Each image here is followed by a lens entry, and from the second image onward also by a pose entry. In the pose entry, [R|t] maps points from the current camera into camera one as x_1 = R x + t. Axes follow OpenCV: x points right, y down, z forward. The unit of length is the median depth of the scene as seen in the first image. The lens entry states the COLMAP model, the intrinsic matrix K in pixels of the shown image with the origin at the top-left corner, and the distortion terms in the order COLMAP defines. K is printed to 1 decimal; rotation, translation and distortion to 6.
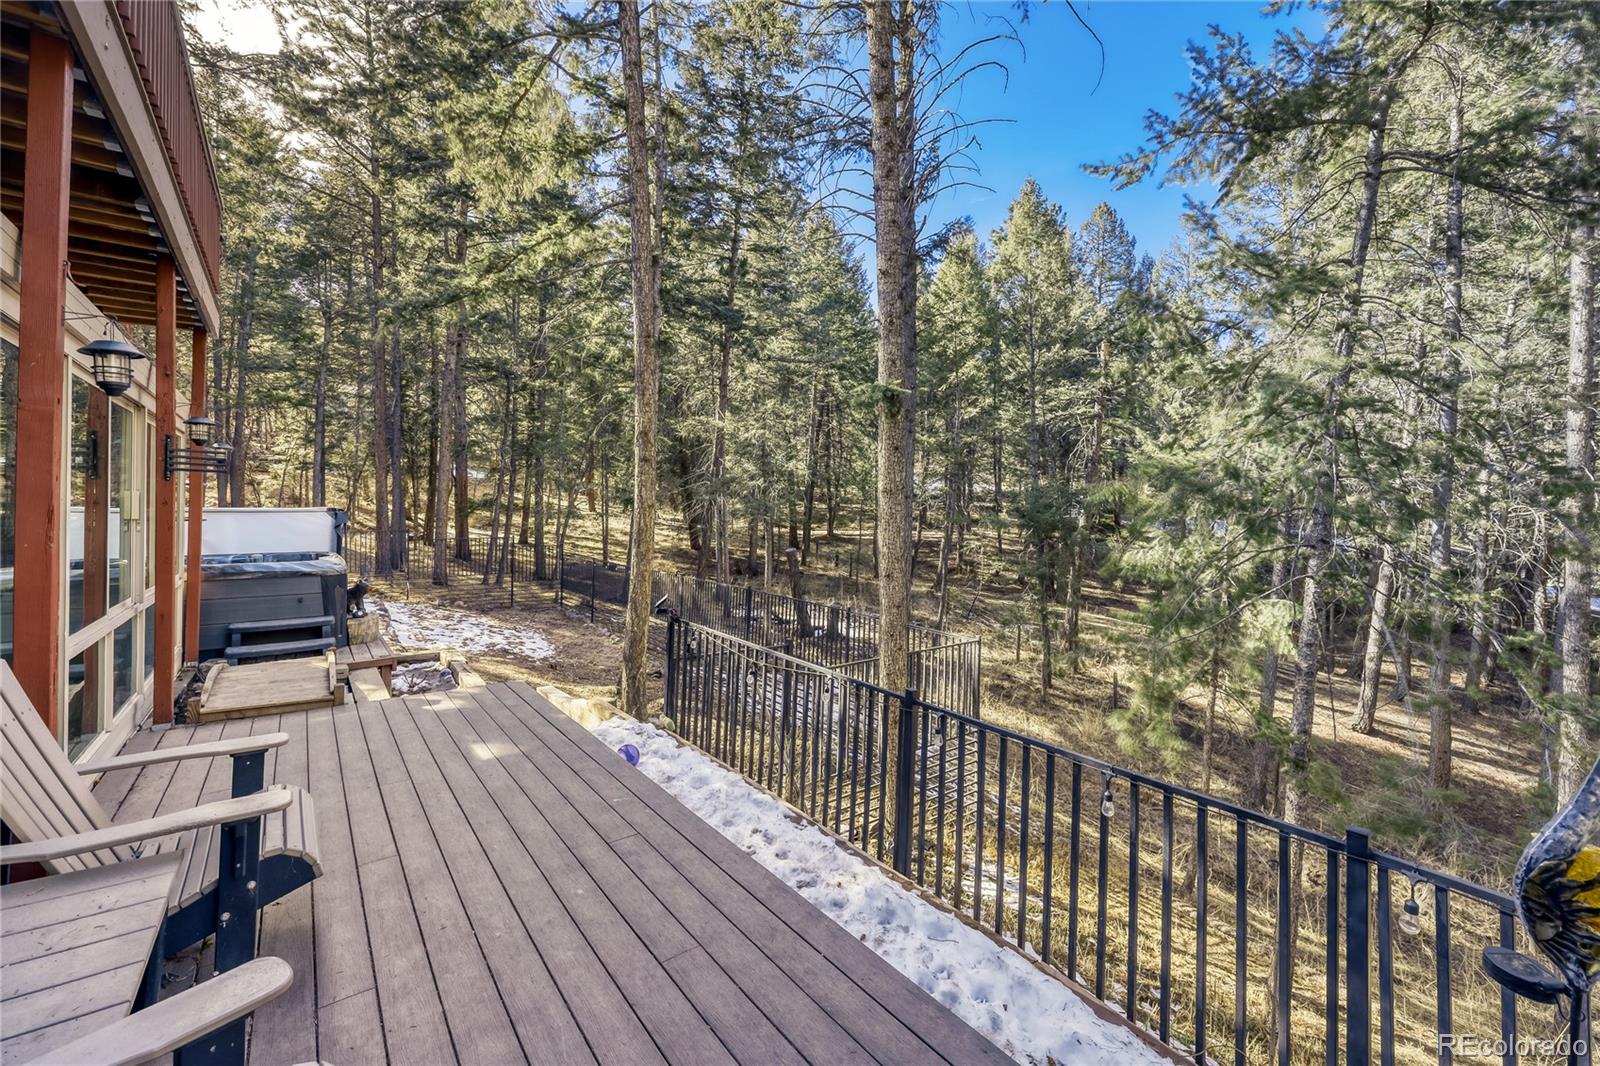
lens RADIAL K [[649.9, 0, 802.1], [0, 649.9, 494.0], [0, 0, 1]] dist [-0.000456, 0.000009]
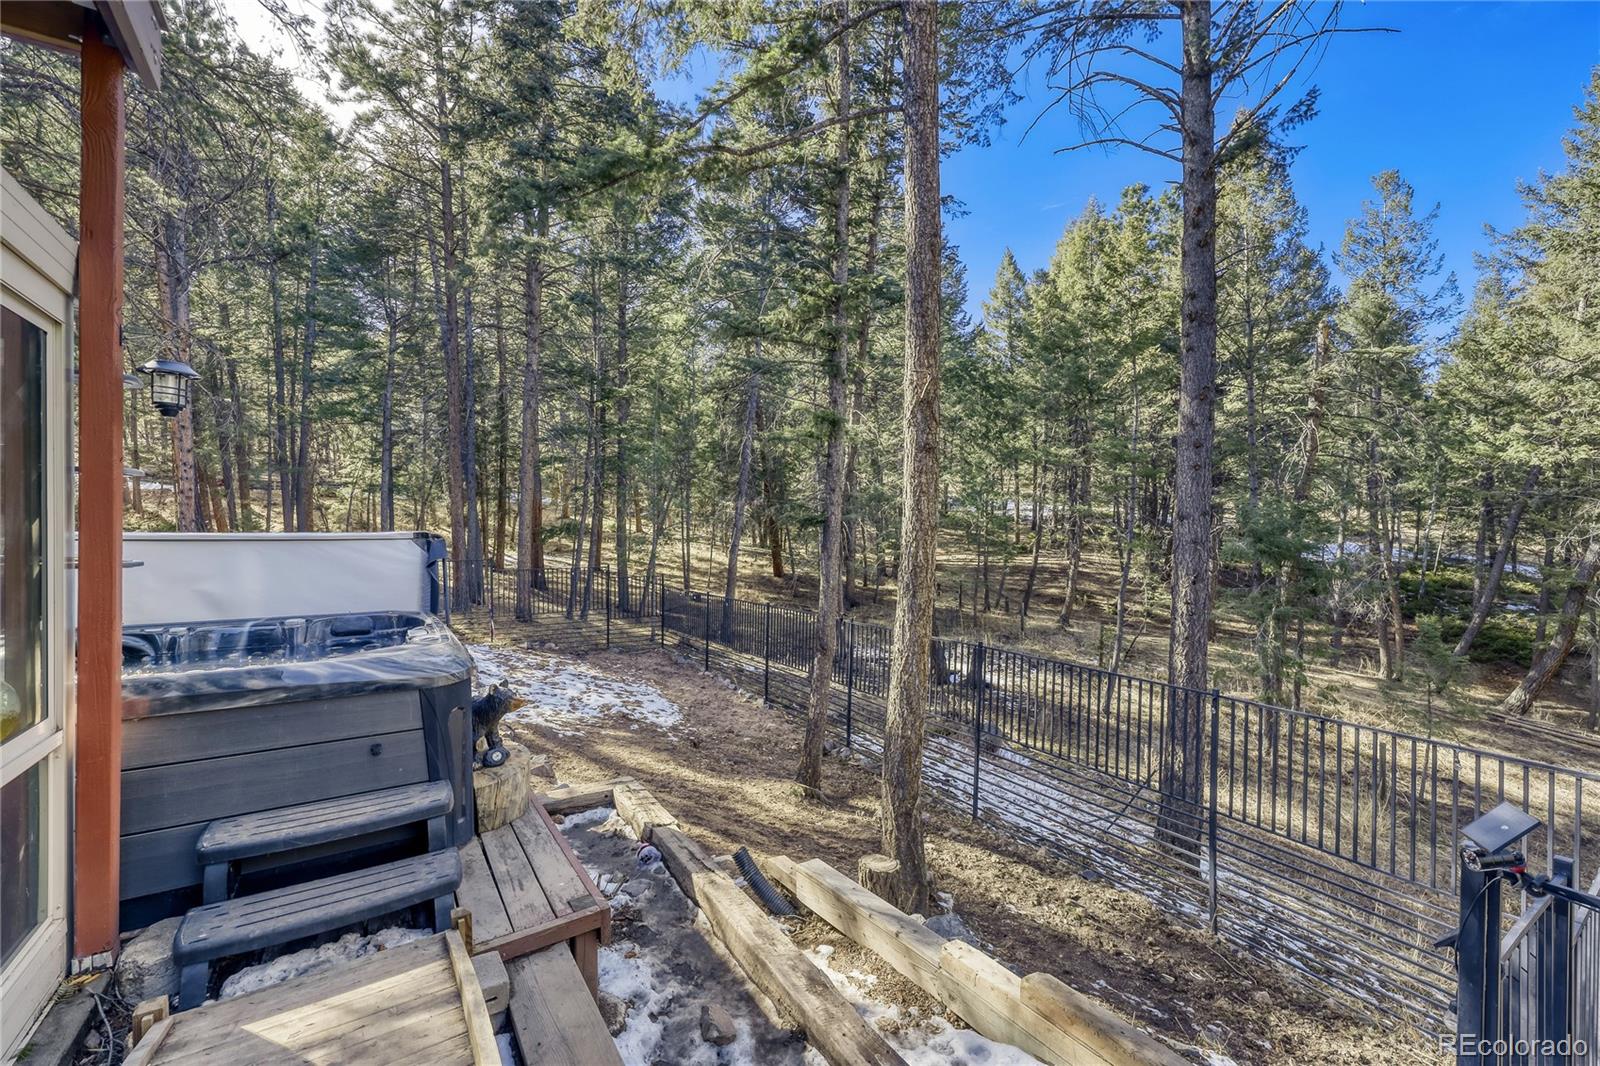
lens RADIAL K [[647.2, 0, 800.0], [0, 647.2, 533.0], [0, 0, 1]] dist [0.000530, 0.000162]
pose [[0.997595, -0.003862, -0.069201, -0.108262], [0.005473, 0.999718, 0.023098, 0.003254], [0.069092, -0.023421, 0.997335, 0.139807]]
